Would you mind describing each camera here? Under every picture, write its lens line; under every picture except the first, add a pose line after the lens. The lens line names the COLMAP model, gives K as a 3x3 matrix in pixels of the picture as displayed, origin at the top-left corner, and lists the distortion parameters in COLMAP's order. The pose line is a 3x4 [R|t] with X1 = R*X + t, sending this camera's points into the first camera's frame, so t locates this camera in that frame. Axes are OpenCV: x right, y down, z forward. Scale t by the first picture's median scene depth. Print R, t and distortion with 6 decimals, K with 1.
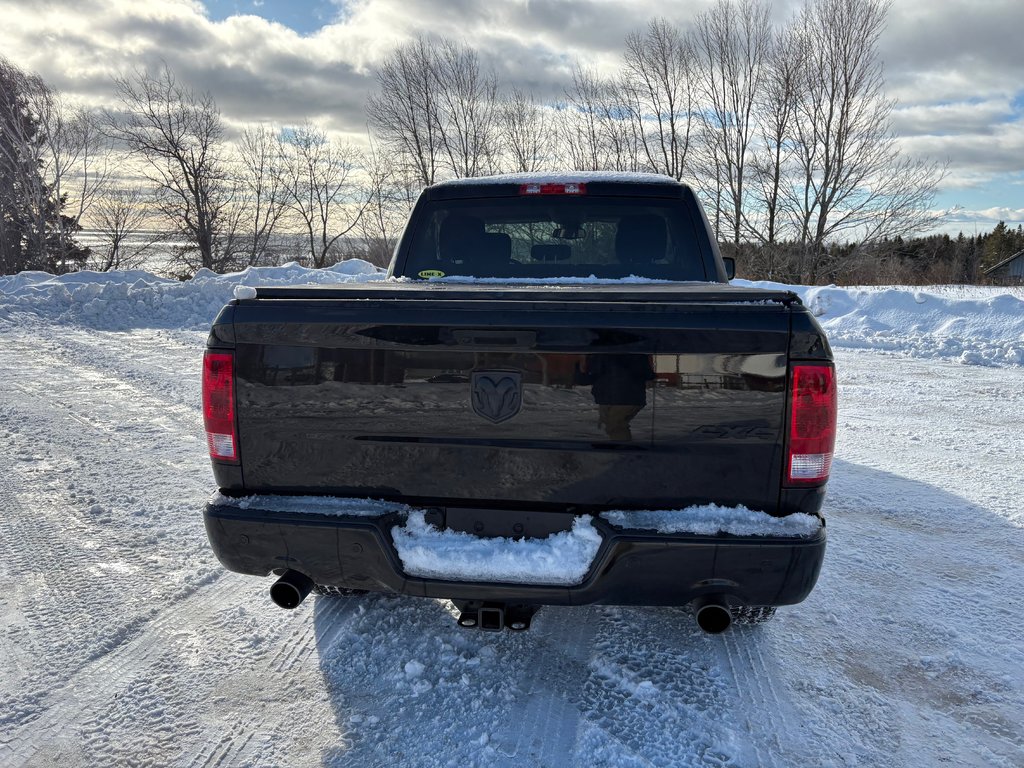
lens RADIAL K [[761.7, 0, 480.1], [0, 761.7, 371.1], [0, 0, 1]] dist [0.029445, -0.001650]
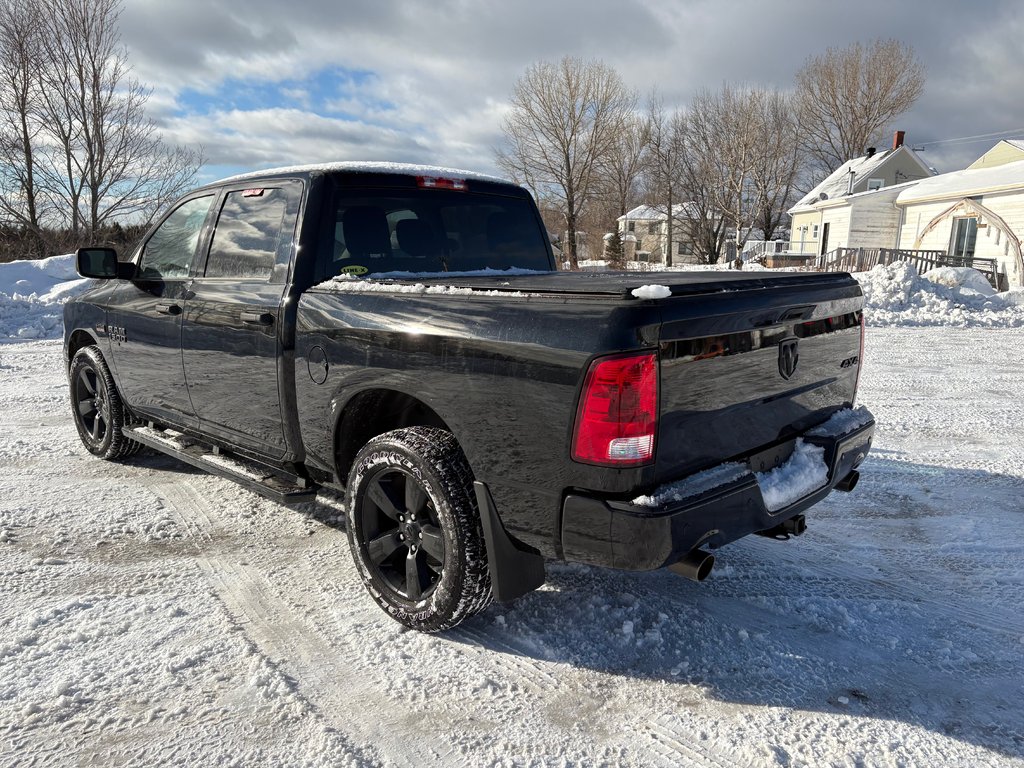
lens RADIAL K [[789.0, 0, 512.0], [0, 789.0, 384.0], [0, 0, 1]] dist [0.076929, -0.087489]
pose [[0.588120, -0.146117, 0.795465, -0.717172], [0.125642, 0.988110, 0.088612, -0.055020], [-0.798955, 0.047830, 0.599485, 0.297789]]
